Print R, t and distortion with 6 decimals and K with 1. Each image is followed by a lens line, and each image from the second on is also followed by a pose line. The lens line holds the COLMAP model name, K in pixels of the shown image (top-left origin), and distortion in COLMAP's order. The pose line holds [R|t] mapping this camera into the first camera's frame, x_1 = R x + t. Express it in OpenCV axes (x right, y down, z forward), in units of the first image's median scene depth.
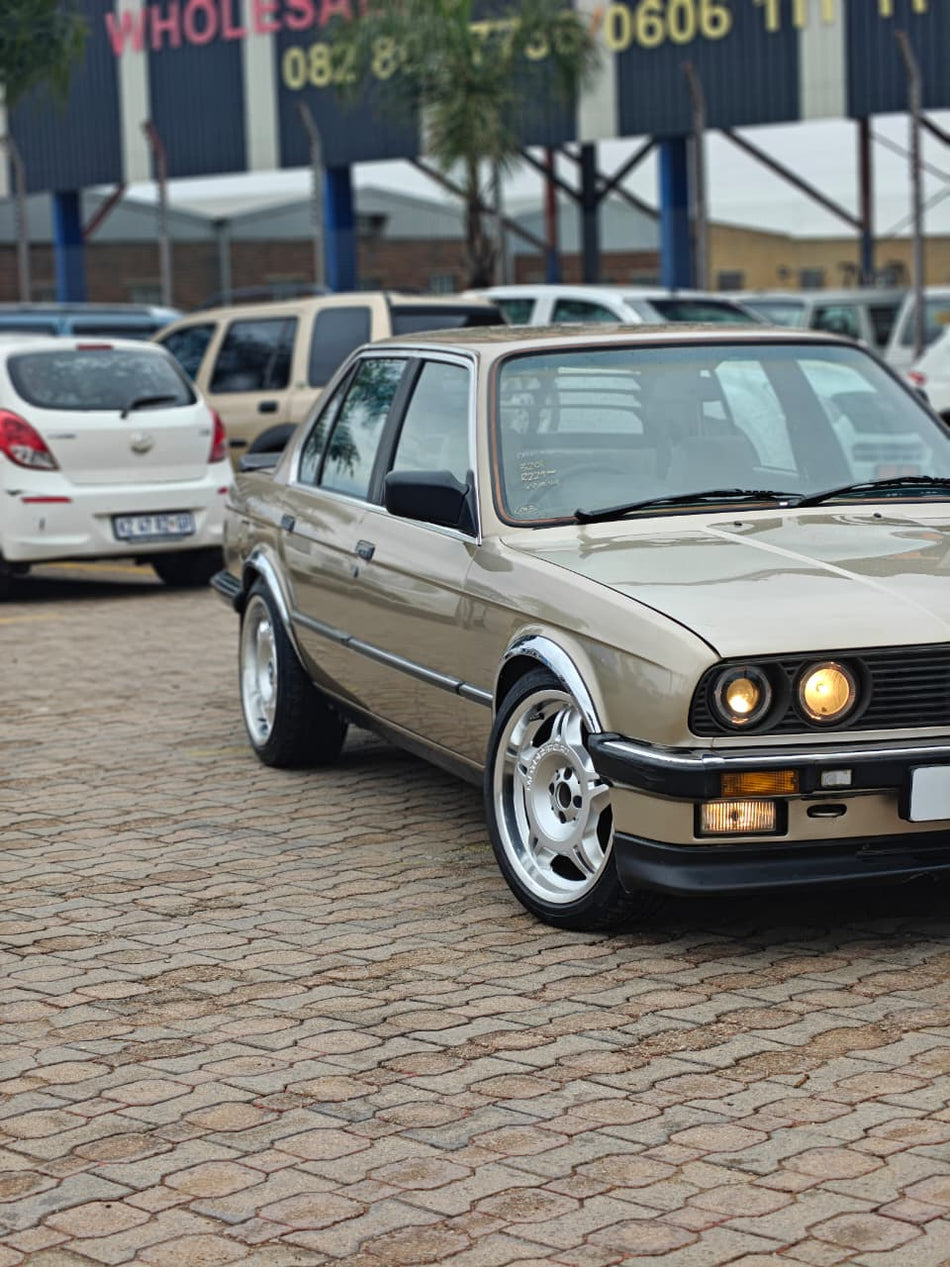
lens RADIAL K [[2450.4, 0, 557.8], [0, 2450.4, 630.4], [0, 0, 1]] dist [0.042312, -0.141522]
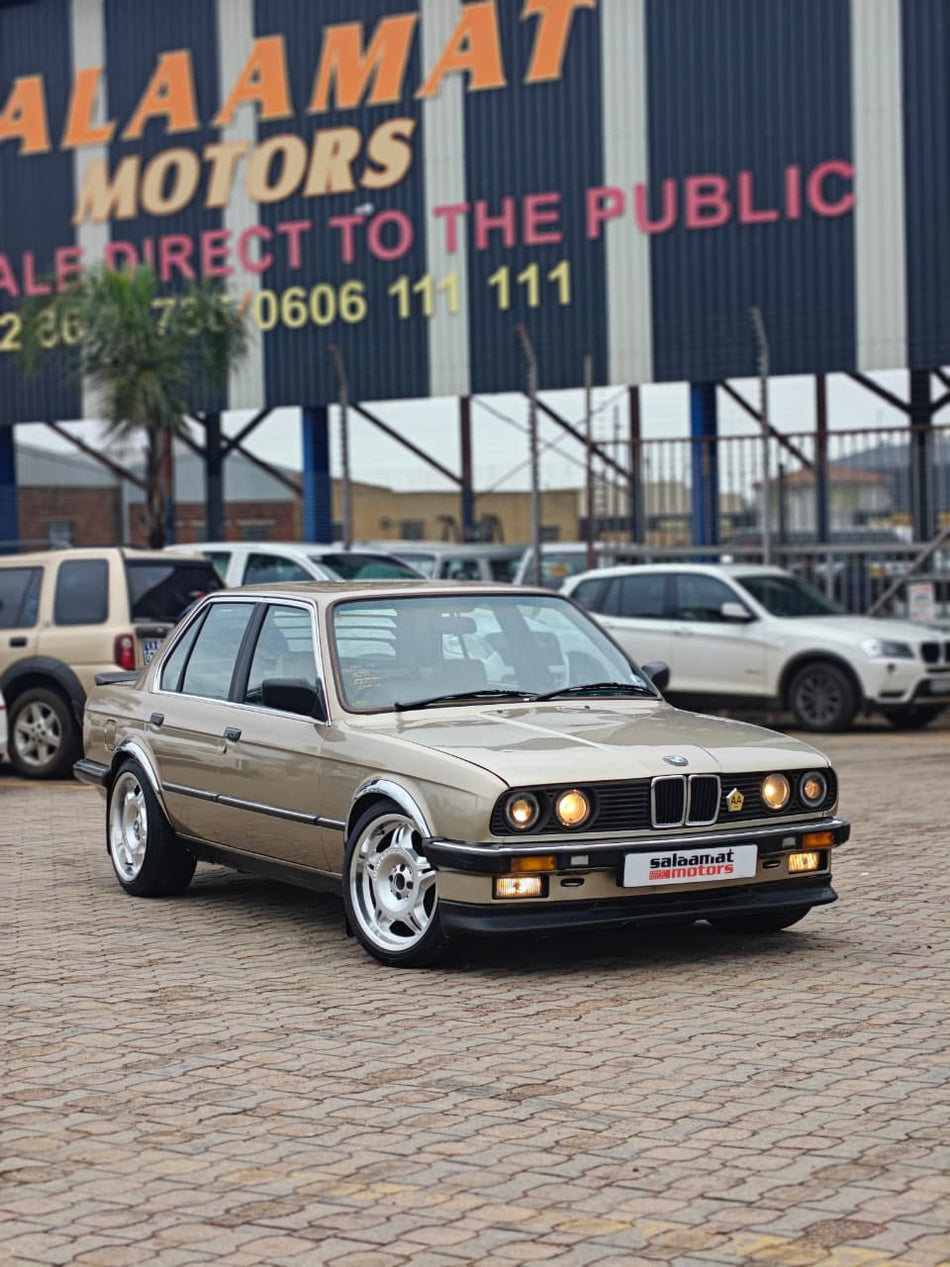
lens RADIAL K [[2450.4, 0, 557.8], [0, 2450.4, 630.4], [0, 0, 1]] dist [0.042312, -0.141522]
pose [[0.985957, 0.007062, 0.166851, -0.144040], [0.009634, 0.995036, -0.099045, 0.057094], [-0.166723, 0.099262, 0.980995, -0.509244]]
